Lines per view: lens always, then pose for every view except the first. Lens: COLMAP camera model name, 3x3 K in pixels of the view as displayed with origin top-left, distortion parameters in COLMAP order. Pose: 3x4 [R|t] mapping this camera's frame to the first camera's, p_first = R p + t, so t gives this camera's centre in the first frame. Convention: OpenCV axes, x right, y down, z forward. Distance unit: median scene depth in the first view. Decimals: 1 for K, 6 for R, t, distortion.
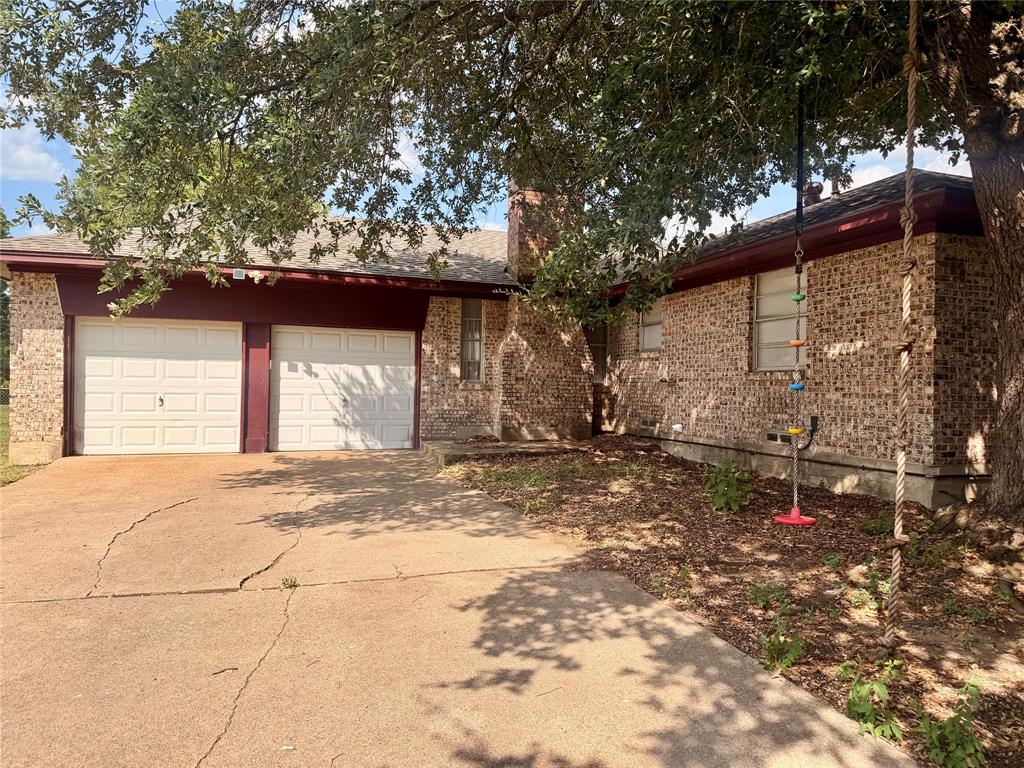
lens RADIAL K [[691.8, 0, 518.1], [0, 691.8, 387.2], [0, 0, 1]] dist [0.037341, -0.061071]
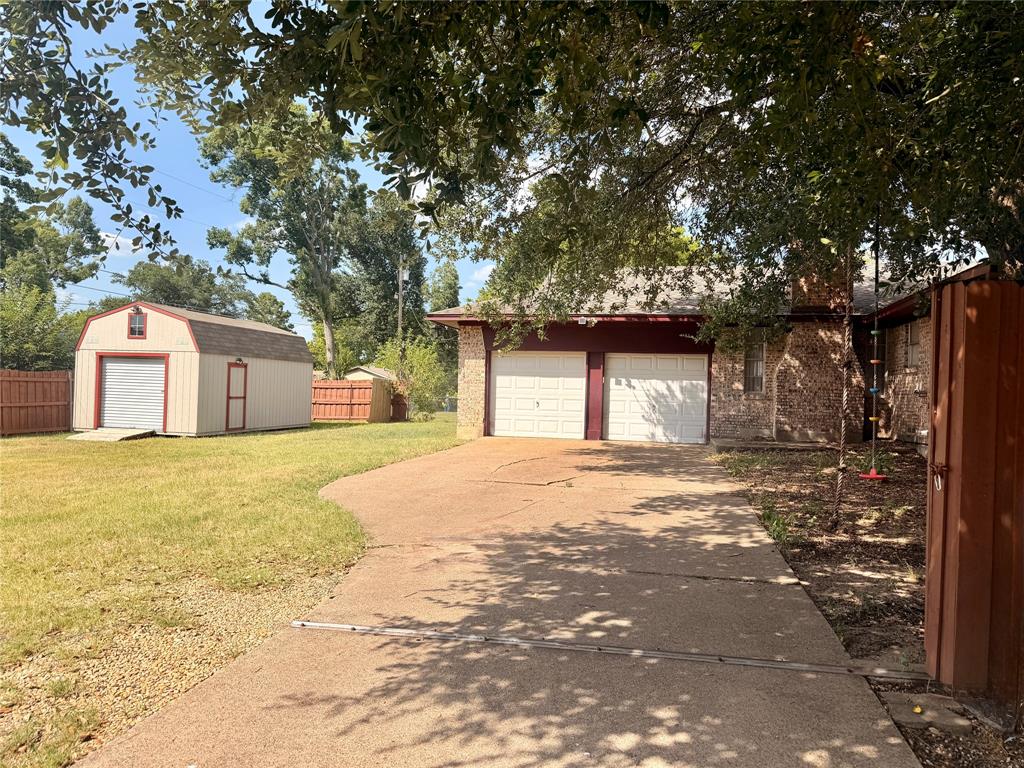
lens RADIAL K [[710.5, 0, 512.7], [0, 710.5, 373.3], [0, 0, 1]] dist [0.126290, -0.188008]
pose [[0.850633, -0.009290, -0.525678, 0.292712], [-0.017049, 0.998831, -0.045239, 0.026437], [0.525483, 0.047443, 0.849480, -0.404404]]
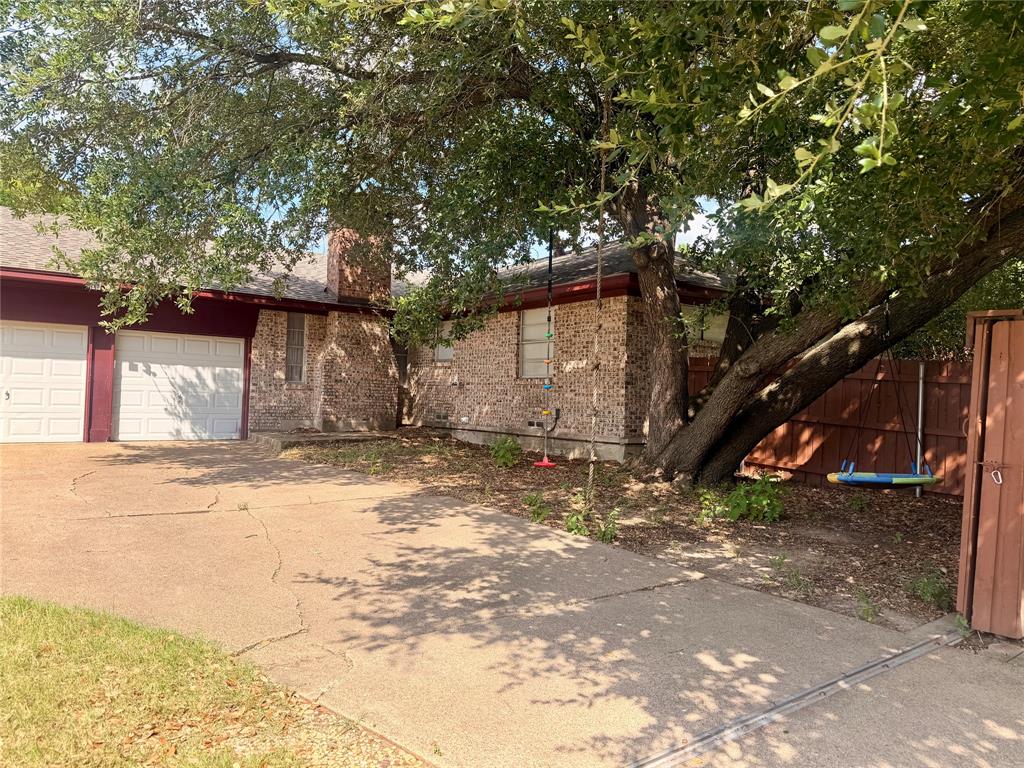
lens RADIAL K [[716.9, 0, 494.1], [0, 716.9, 385.0], [0, 0, 1]] dist [0.067876, -0.063747]
pose [[0.954420, 0.017275, 0.297967, -0.130135], [-0.013325, 0.999794, -0.015282, 0.012298], [-0.298170, 0.010615, 0.954454, -0.339634]]
